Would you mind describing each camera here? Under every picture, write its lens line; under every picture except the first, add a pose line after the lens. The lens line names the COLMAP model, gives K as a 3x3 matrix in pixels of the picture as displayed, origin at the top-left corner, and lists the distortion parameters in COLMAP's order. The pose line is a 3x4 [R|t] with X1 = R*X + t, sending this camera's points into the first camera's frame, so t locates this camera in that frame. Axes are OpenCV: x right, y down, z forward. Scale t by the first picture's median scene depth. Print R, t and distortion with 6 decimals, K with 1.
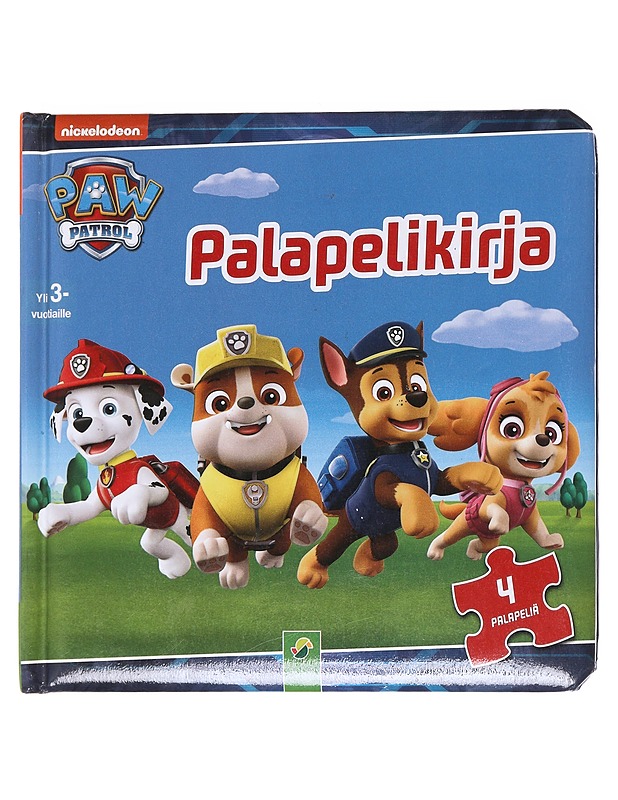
lens RADIAL K [[2859.4, 0, 309.0], [0, 2859.4, 400.0], [0, 0, 1]] dist [0.052962, 0.121377]
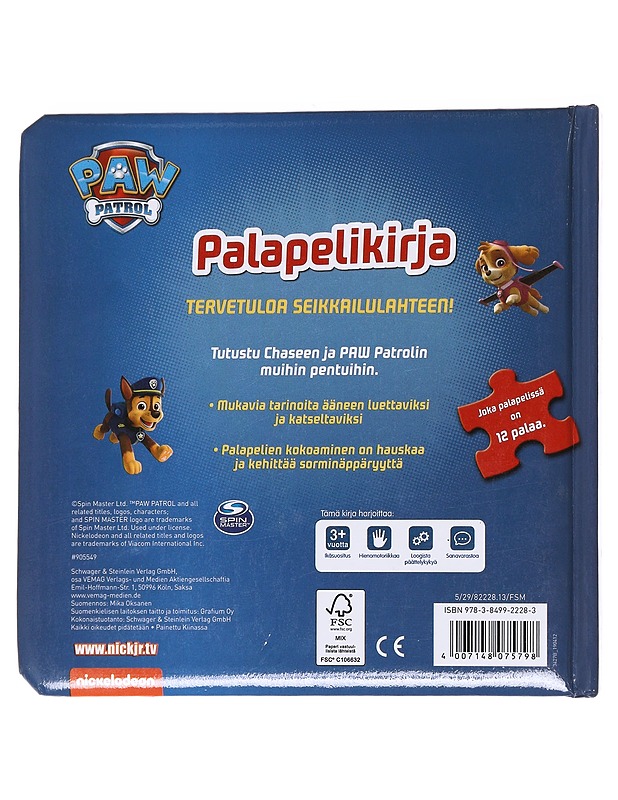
lens RADIAL K [[2859.4, 0, 309.0], [0, 2859.4, 400.0], [0, 0, 1]] dist [0.052962, 0.121377]
pose [[0.999980, -0.000183, -0.006393, 0.022777], [0.000262, 0.999924, 0.012311, 0.004741], [0.006390, -0.012313, 0.999904, -0.413265]]
